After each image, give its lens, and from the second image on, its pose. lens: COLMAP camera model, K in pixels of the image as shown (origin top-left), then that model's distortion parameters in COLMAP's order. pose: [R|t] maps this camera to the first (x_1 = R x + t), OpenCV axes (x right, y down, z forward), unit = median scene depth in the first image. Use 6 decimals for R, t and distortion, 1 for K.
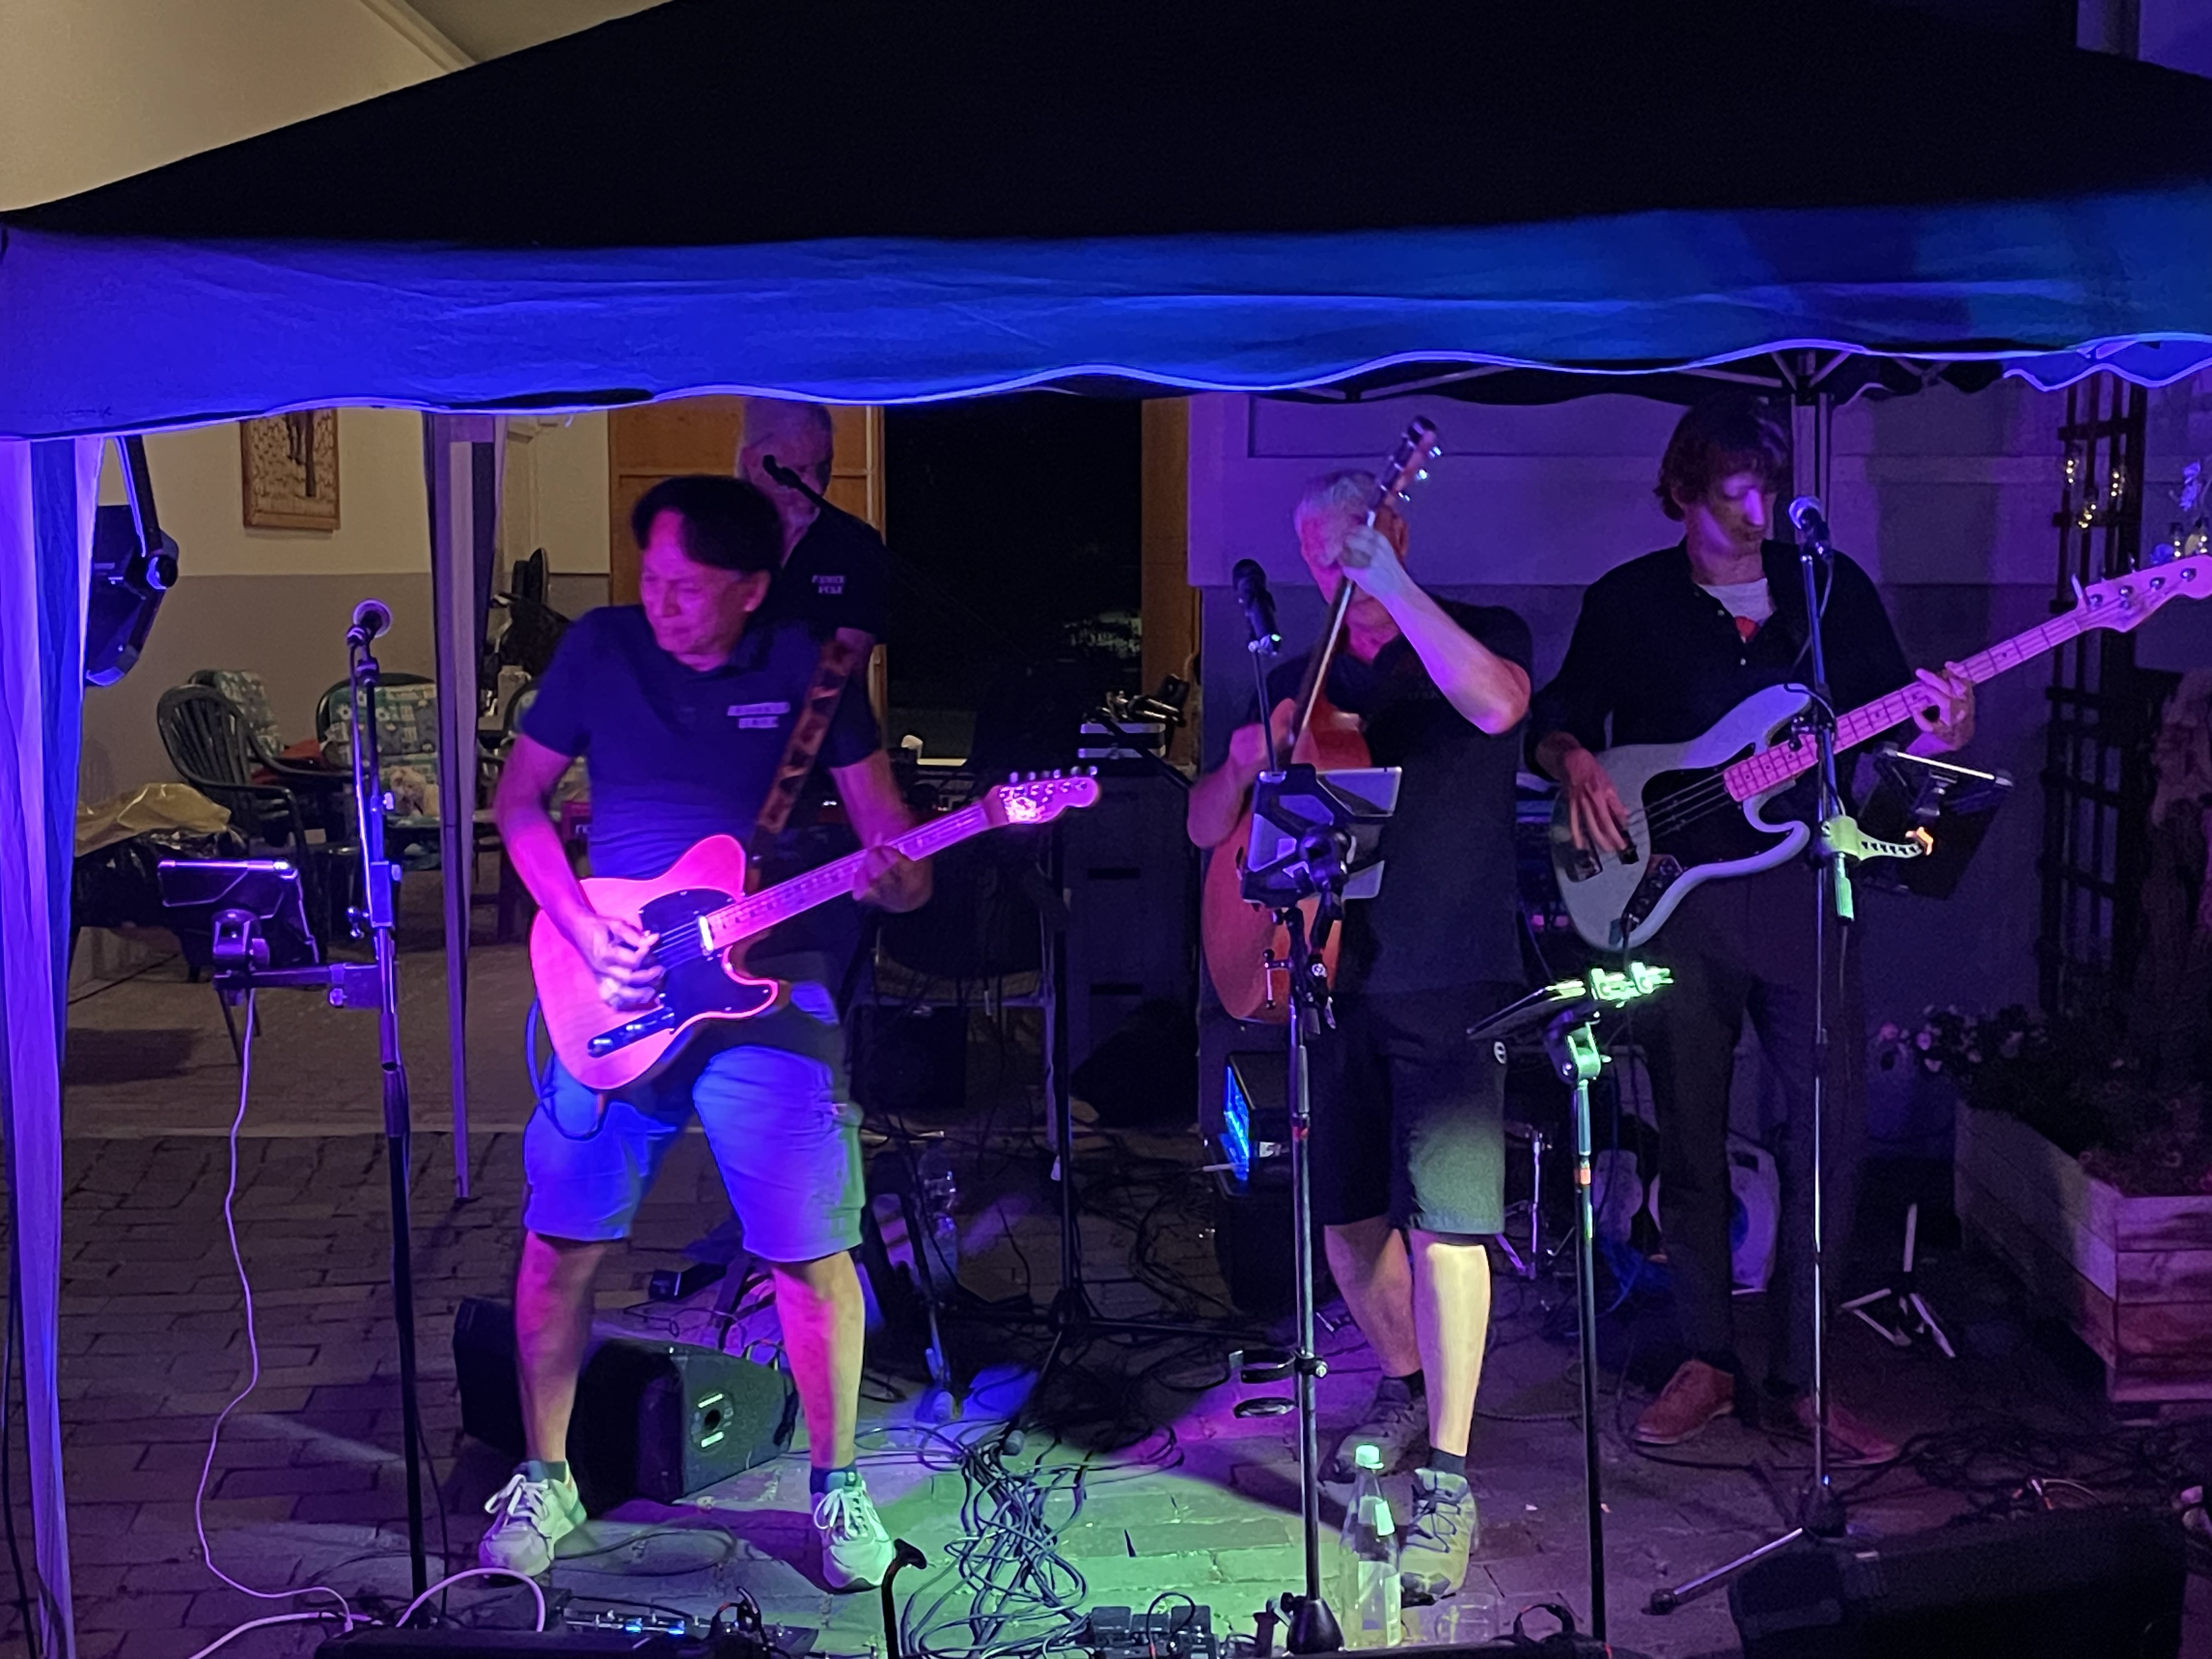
lens RADIAL K [[2942.9, 0, 1167.9], [0, 2942.9, 847.0], [0, 0, 1]] dist [0.140543, -0.027242]
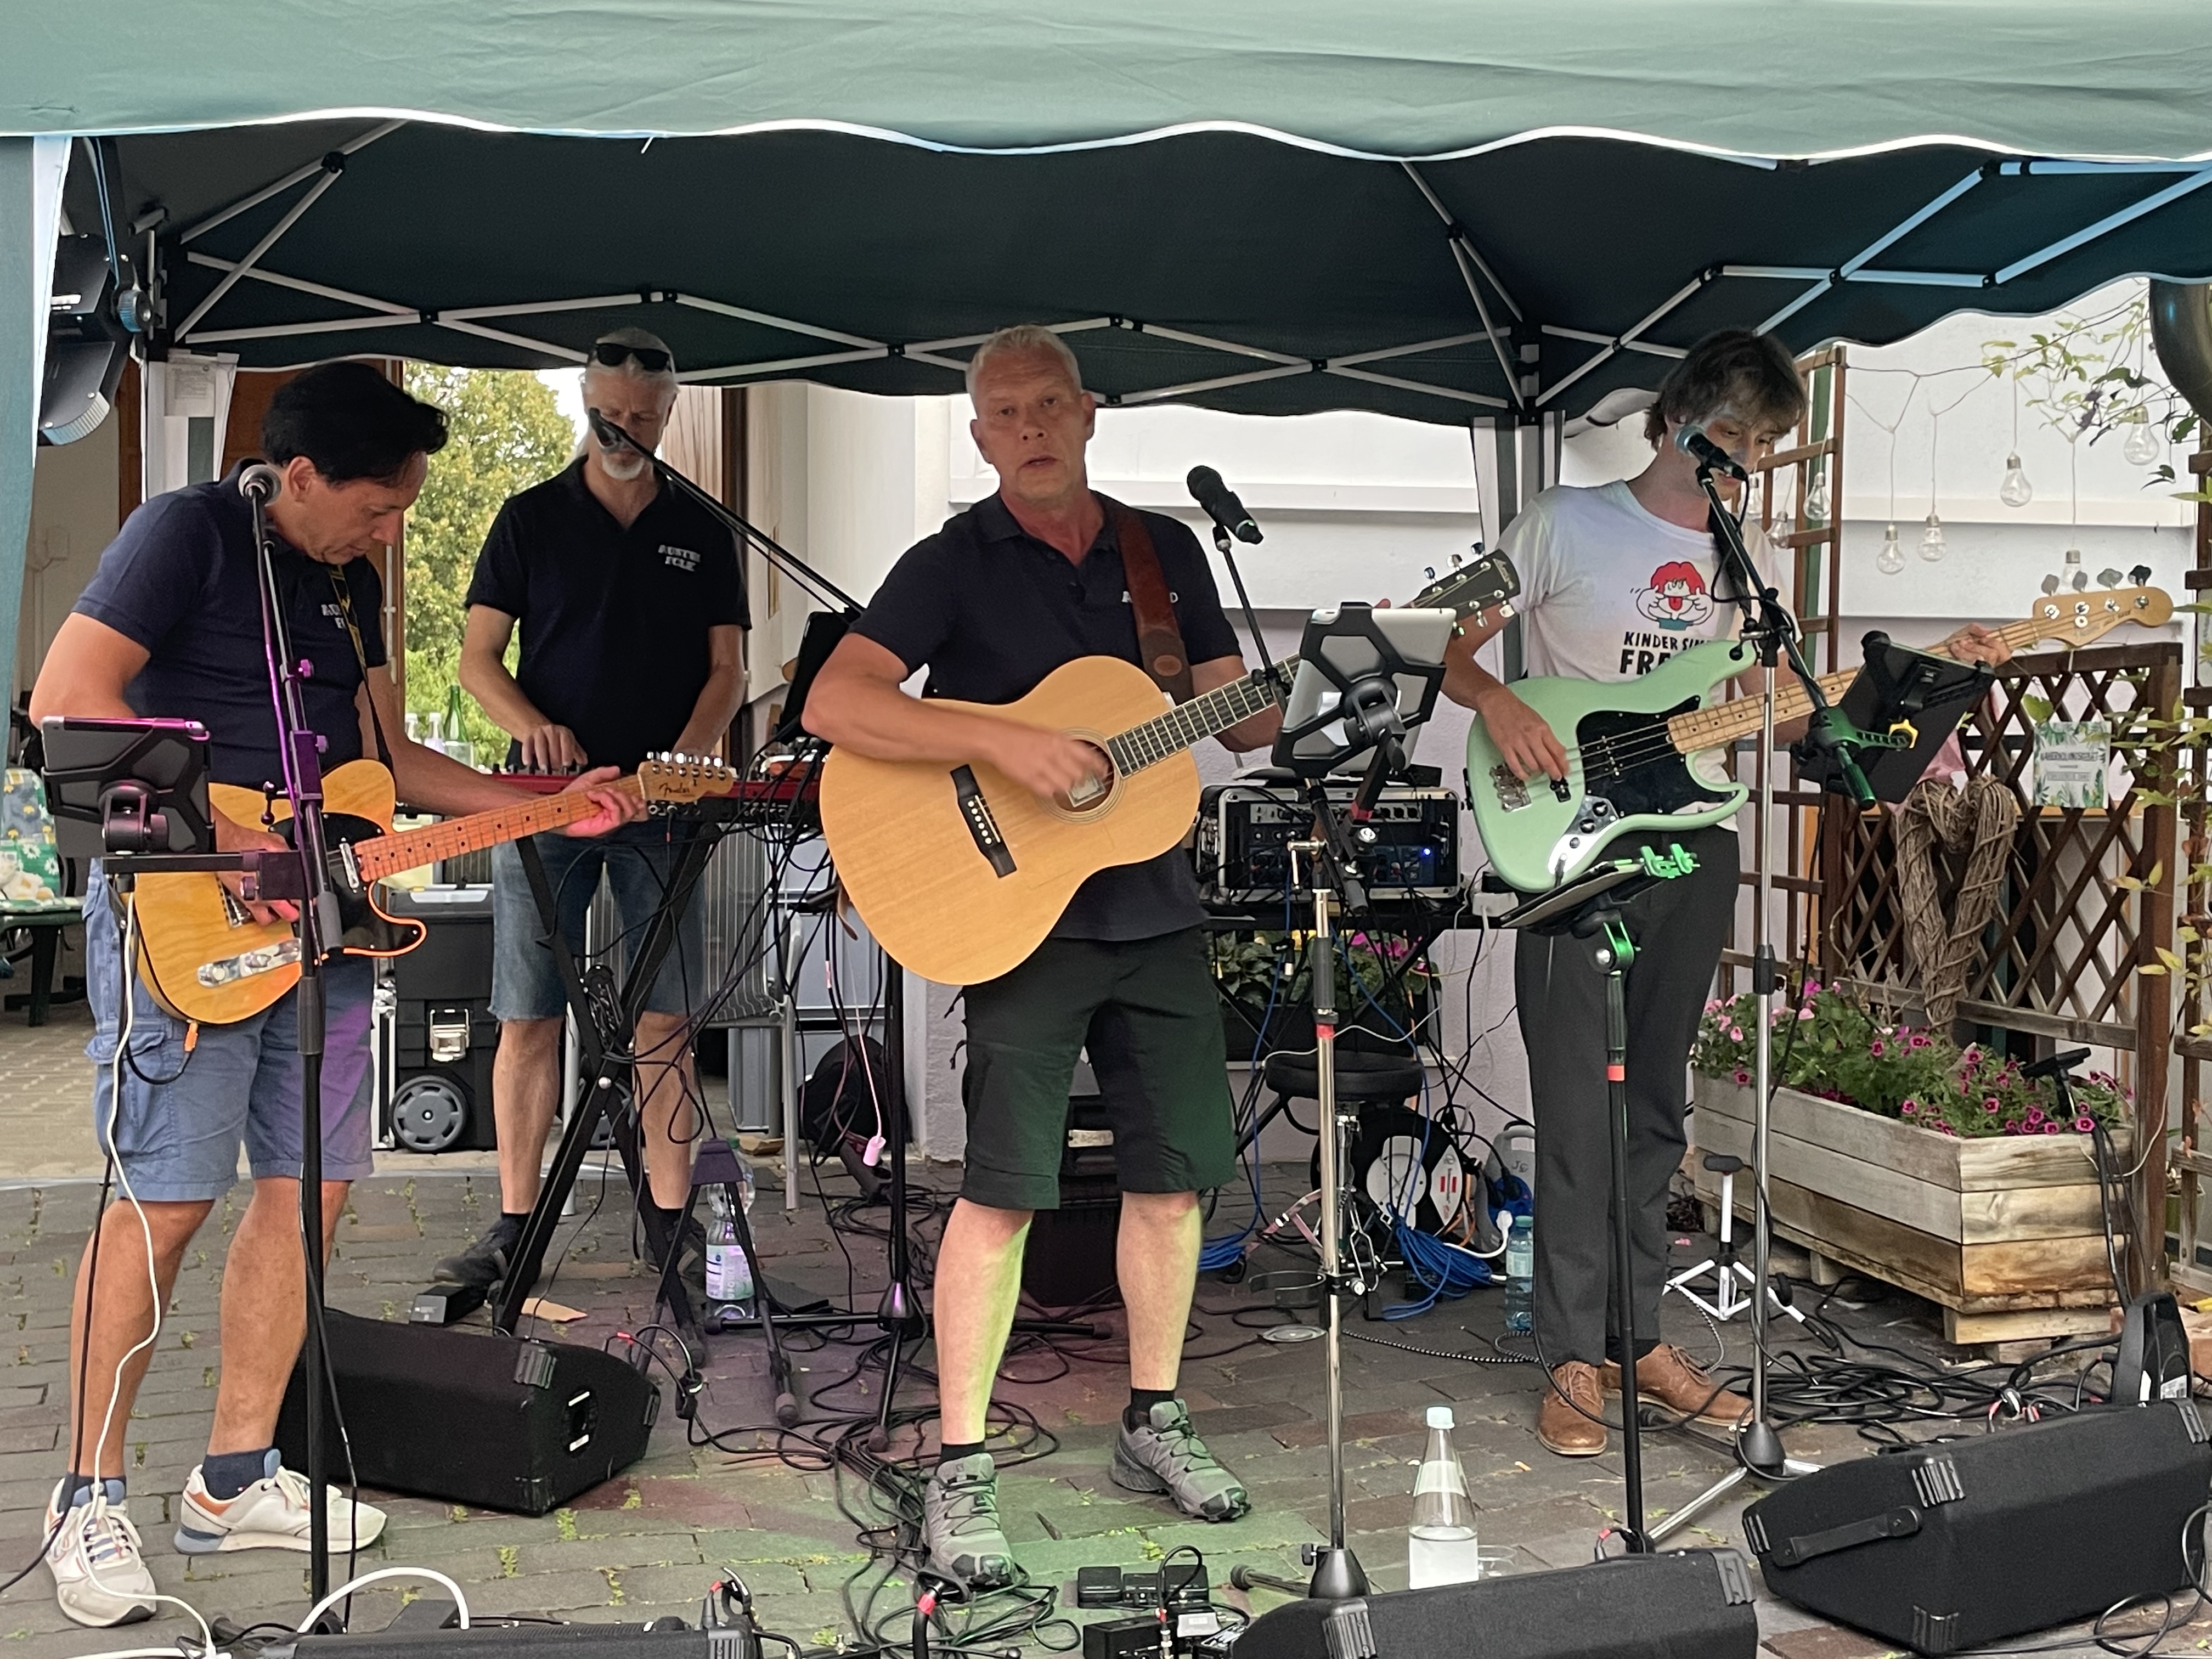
lens RADIAL K [[2669.7, 0, 1106.0], [0, 2669.7, 829.5], [0, 0, 1]] dist [0.024331, -0.016096]
pose [[0.982194, -0.004407, 0.187820, -0.138684], [0.017321, 0.997591, -0.067171, 0.068371], [-0.187071, 0.069228, 0.979904, 0.154906]]
